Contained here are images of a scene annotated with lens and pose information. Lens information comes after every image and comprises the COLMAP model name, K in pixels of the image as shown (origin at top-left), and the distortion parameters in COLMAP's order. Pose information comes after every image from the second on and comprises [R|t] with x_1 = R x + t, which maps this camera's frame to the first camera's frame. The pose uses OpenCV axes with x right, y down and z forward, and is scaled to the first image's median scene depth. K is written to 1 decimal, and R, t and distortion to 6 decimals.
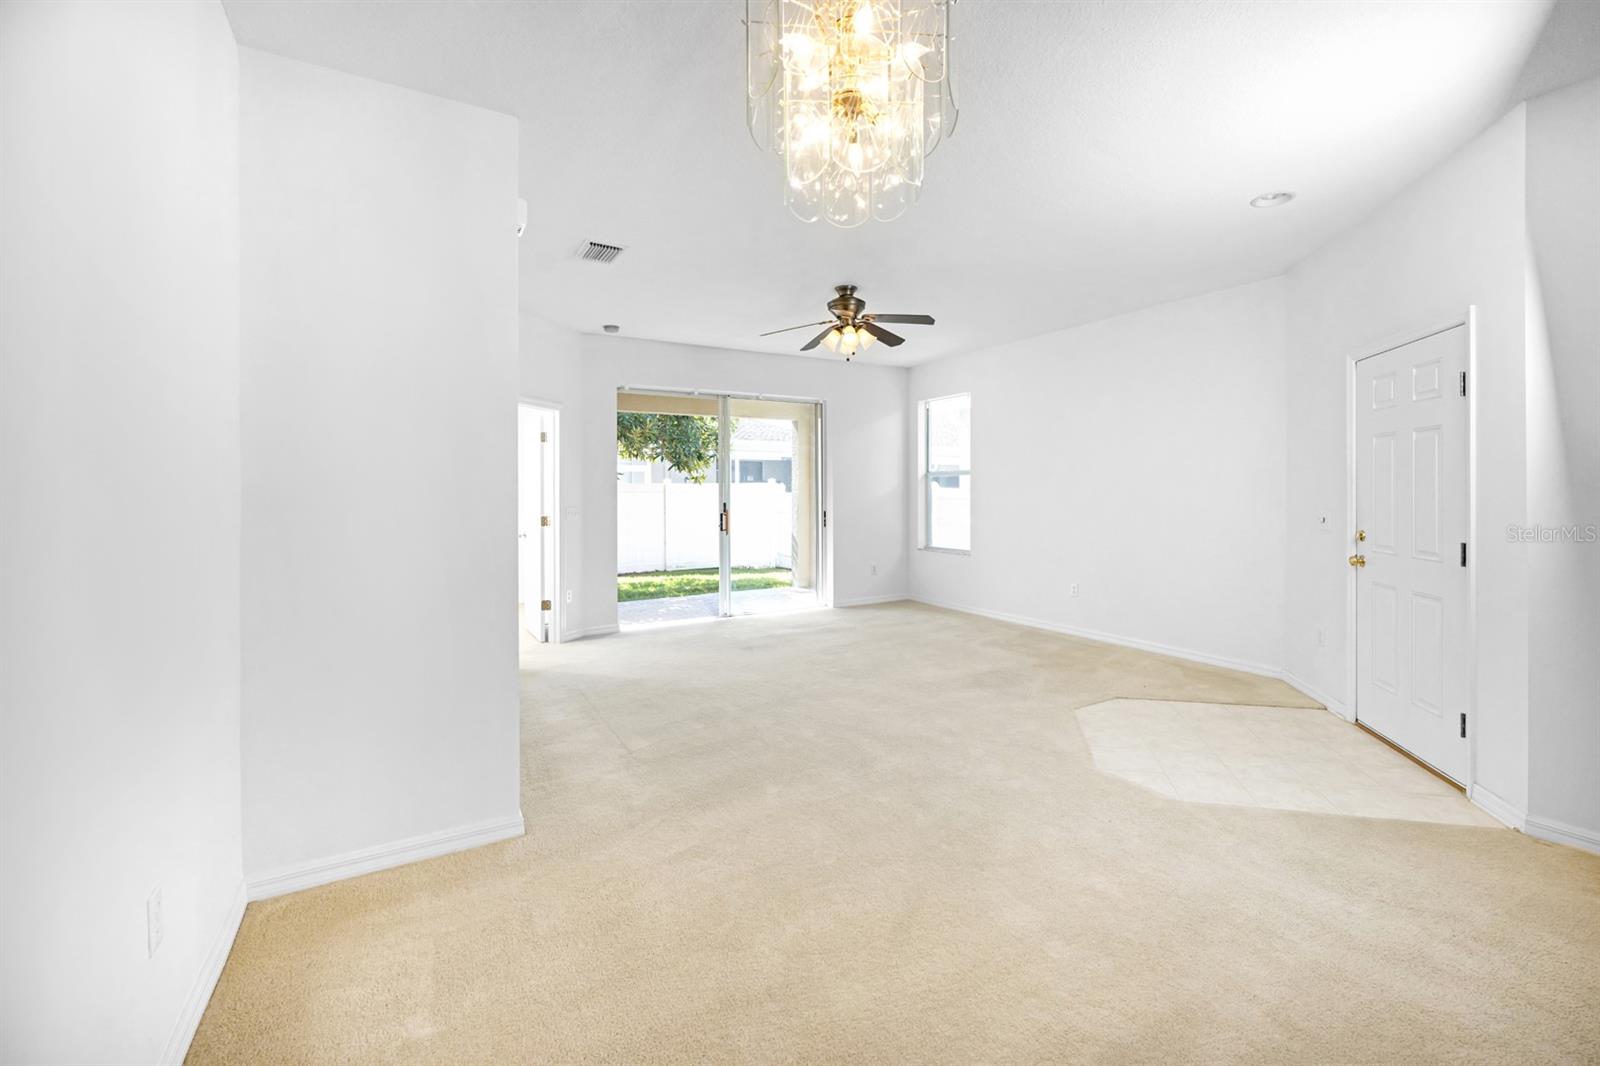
lens RADIAL K [[651.5, 0, 800.4], [0, 651.5, 491.0], [0, 0, 1]] dist [0.000784, 0.000029]
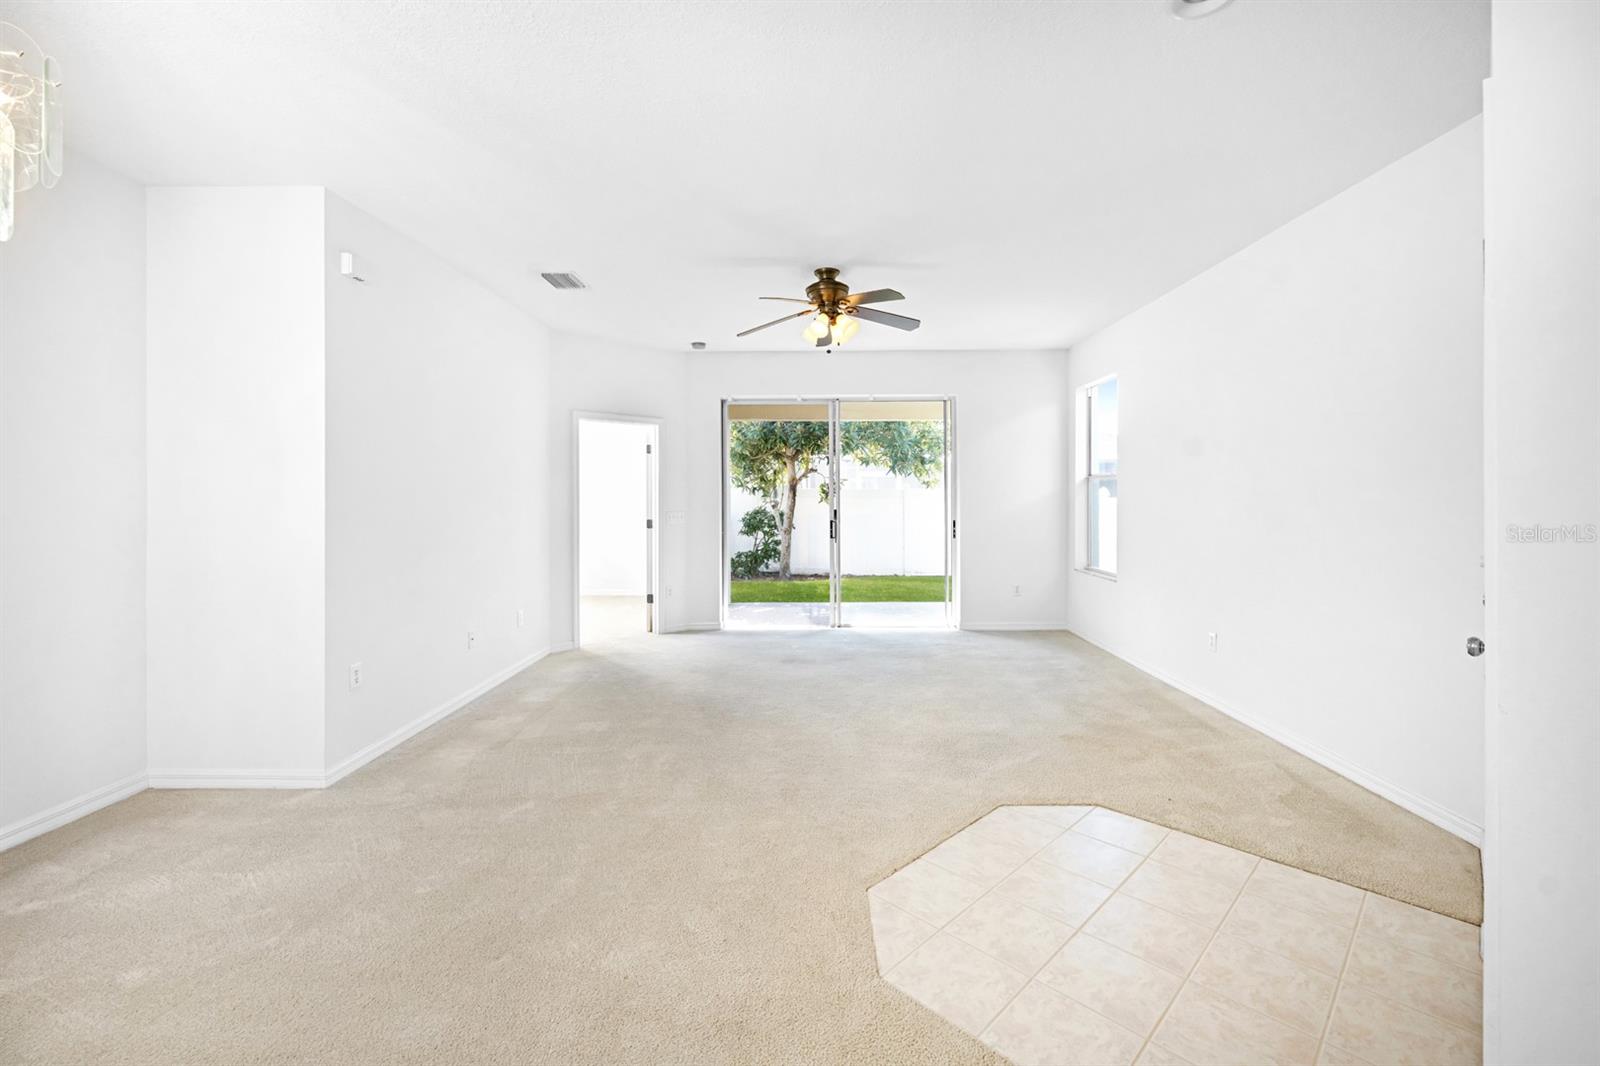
lens RADIAL K [[635.2, 0, 800.1], [0, 635.2, 496.3], [0, 0, 1]] dist [0.001015, 0.000058]
pose [[0.861145, 0.004654, -0.508338, 0.337651], [-0.002999, 0.999987, 0.004074, -0.005670], [0.508351, -0.001984, 0.861148, 0.162787]]
